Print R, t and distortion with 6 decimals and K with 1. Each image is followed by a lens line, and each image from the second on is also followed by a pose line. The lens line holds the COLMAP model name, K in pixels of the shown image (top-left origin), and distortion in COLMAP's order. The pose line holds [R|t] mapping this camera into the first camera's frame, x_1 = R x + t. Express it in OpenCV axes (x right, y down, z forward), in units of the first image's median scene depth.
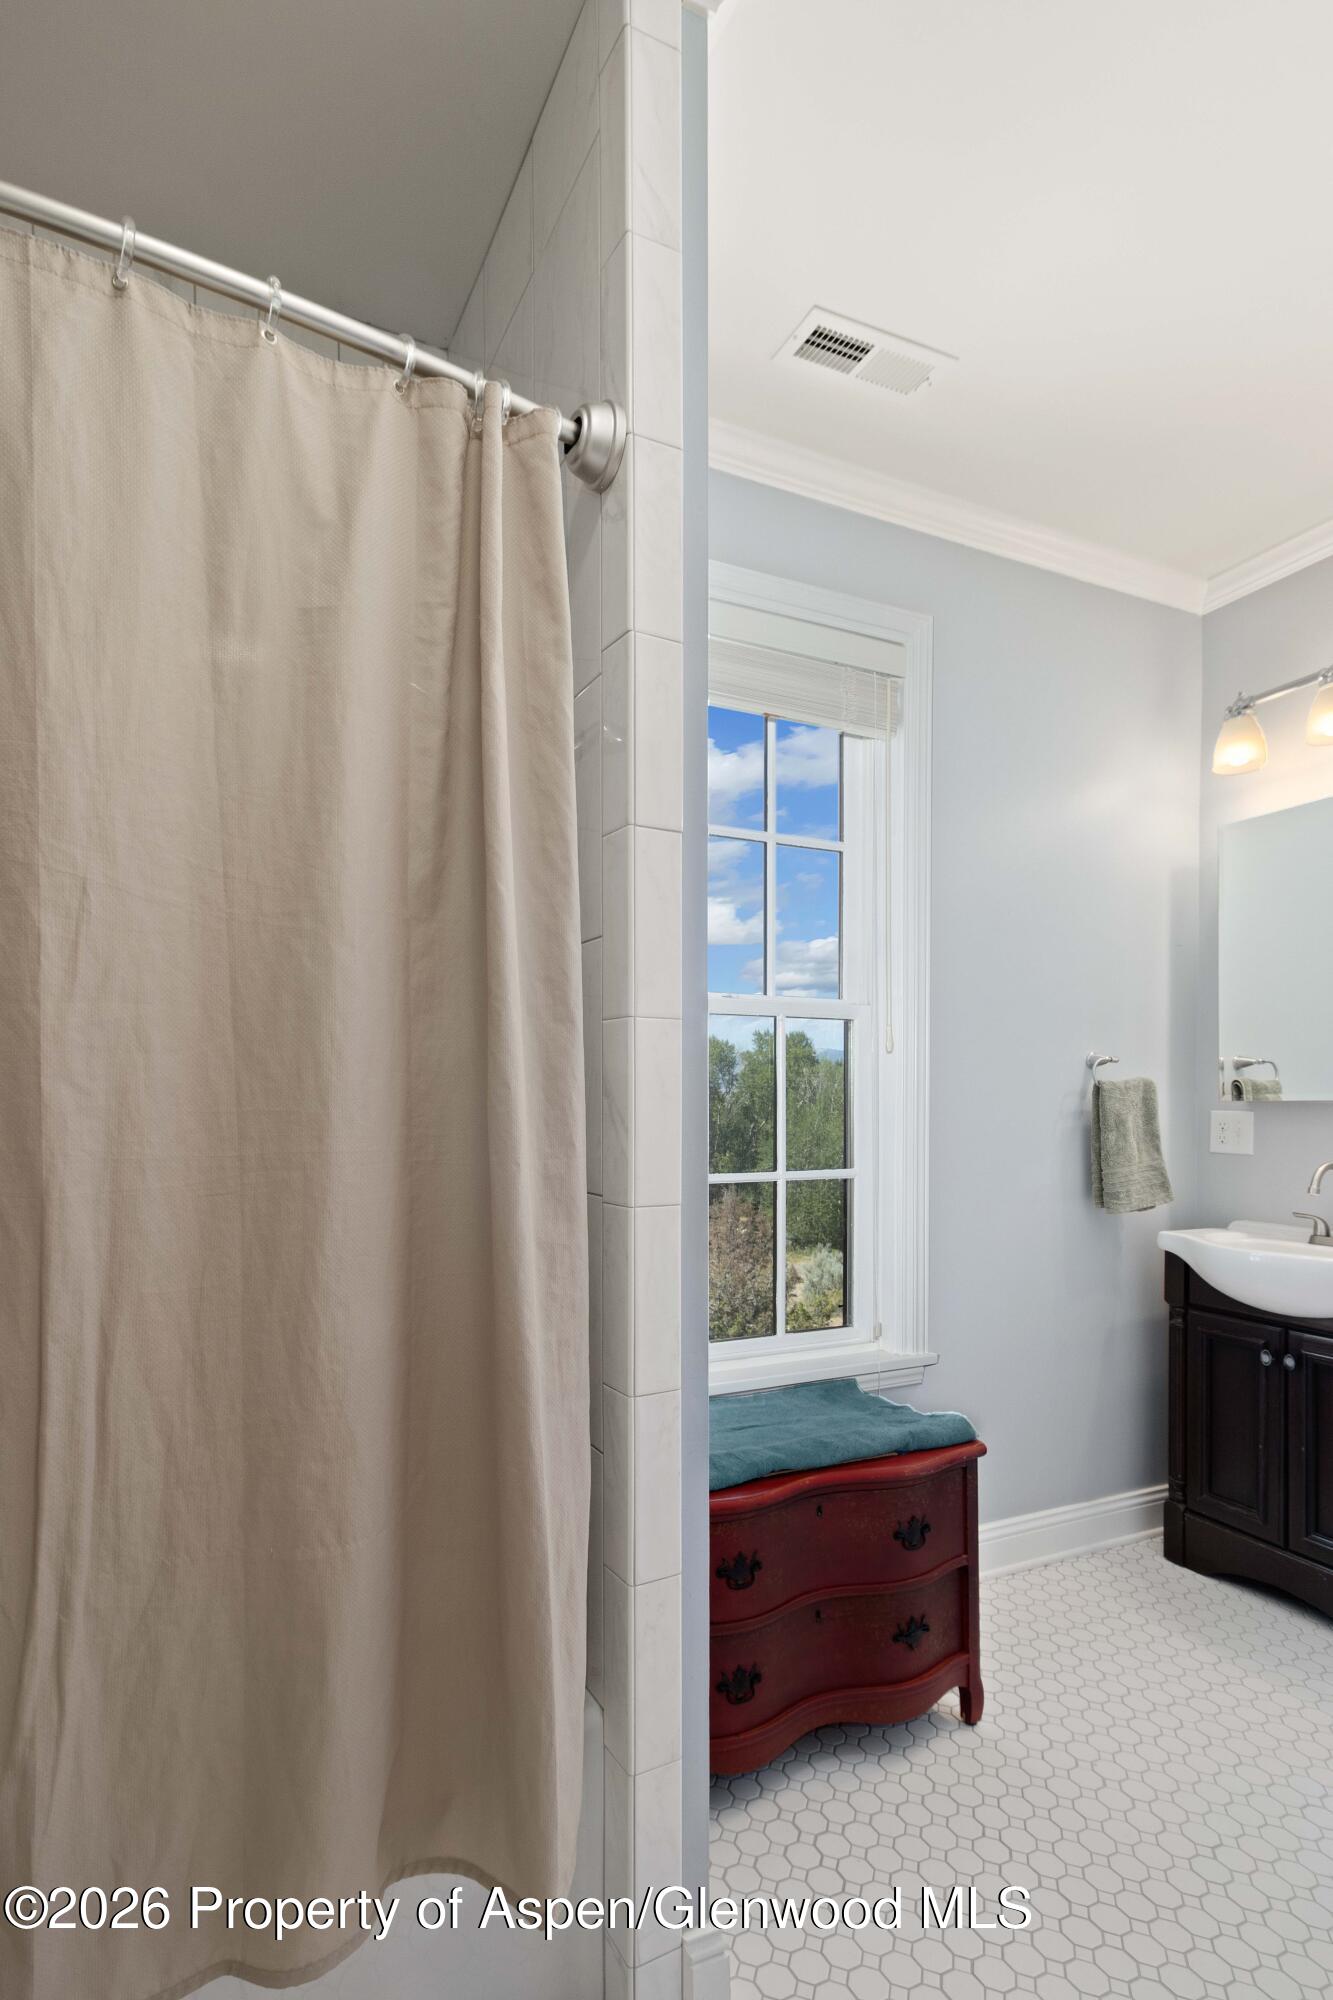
lens RADIAL K [[979.2, 0, 666.5], [0, 979.2, 1000.0], [0, 0, 1]] dist [0.001413, 0.000019]
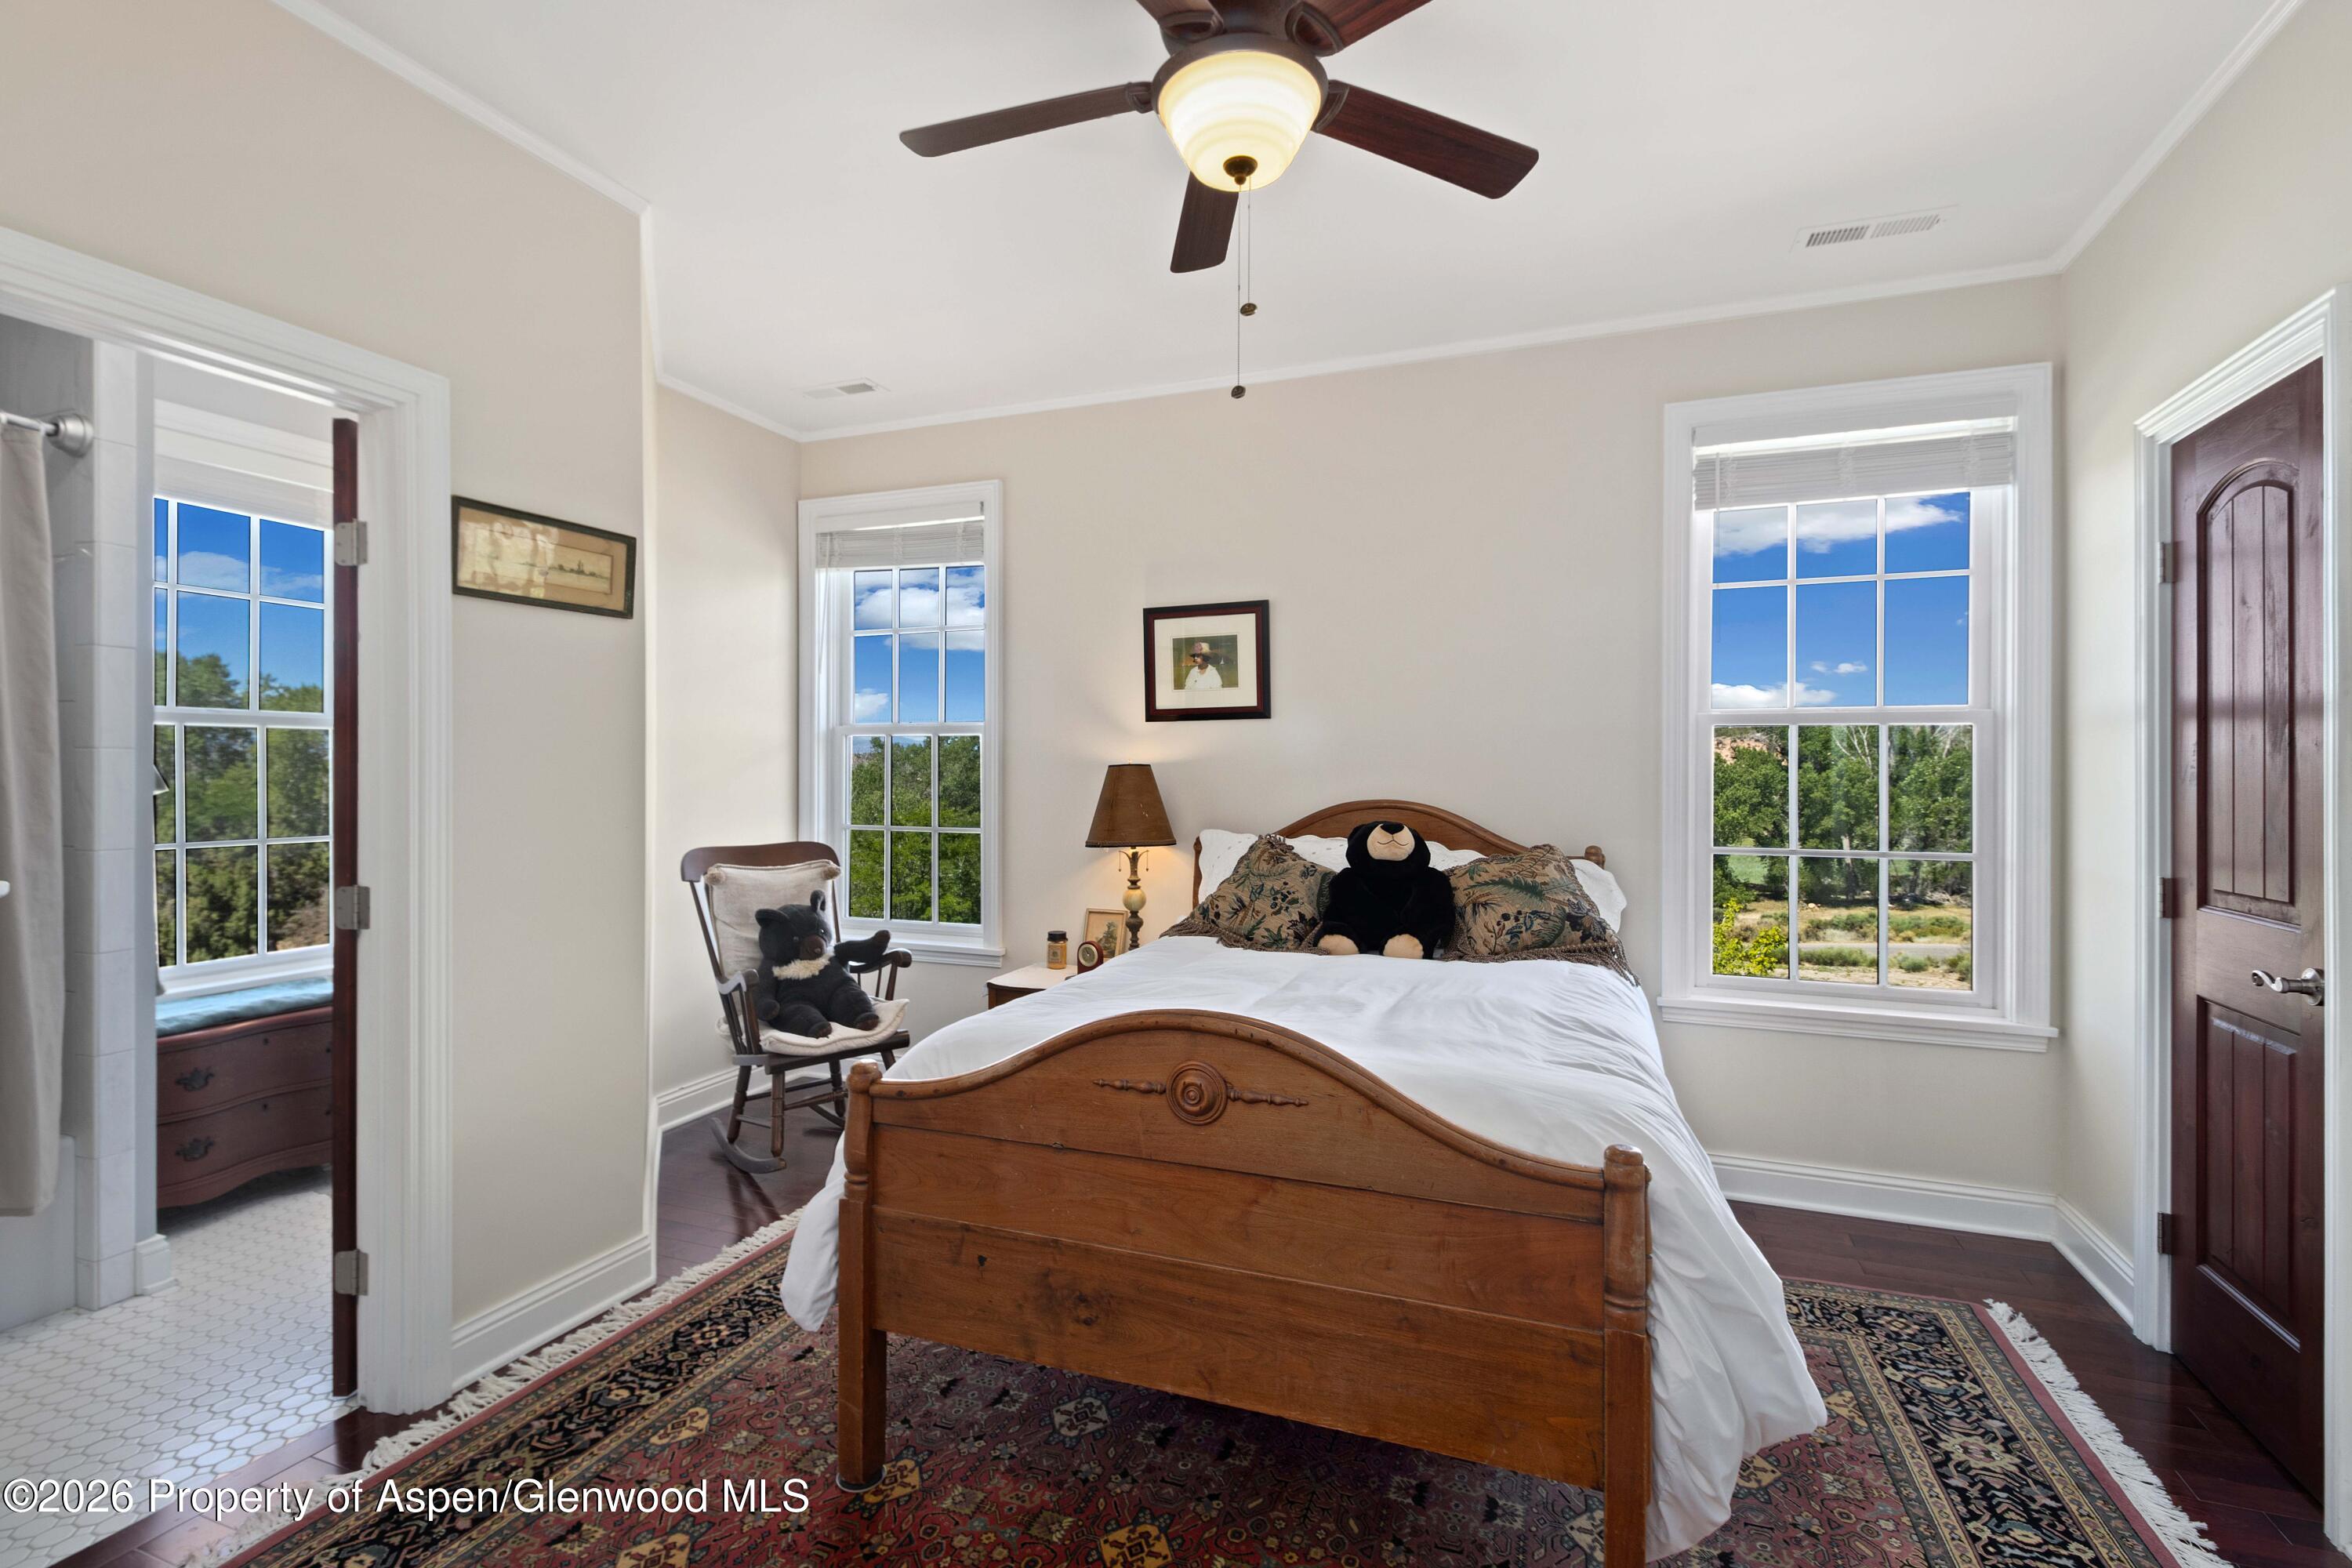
lens RADIAL K [[1085.8, 0, 1171.9], [0, 1085.8, 770.8], [0, 0, 1]] dist [-0.004143, -0.001261]
pose [[0.751760, 0.009755, 0.659365, 0.149354], [-0.076744, 0.994391, 0.072787, -0.248126], [-0.654956, -0.105320, 0.748291, -1.886747]]
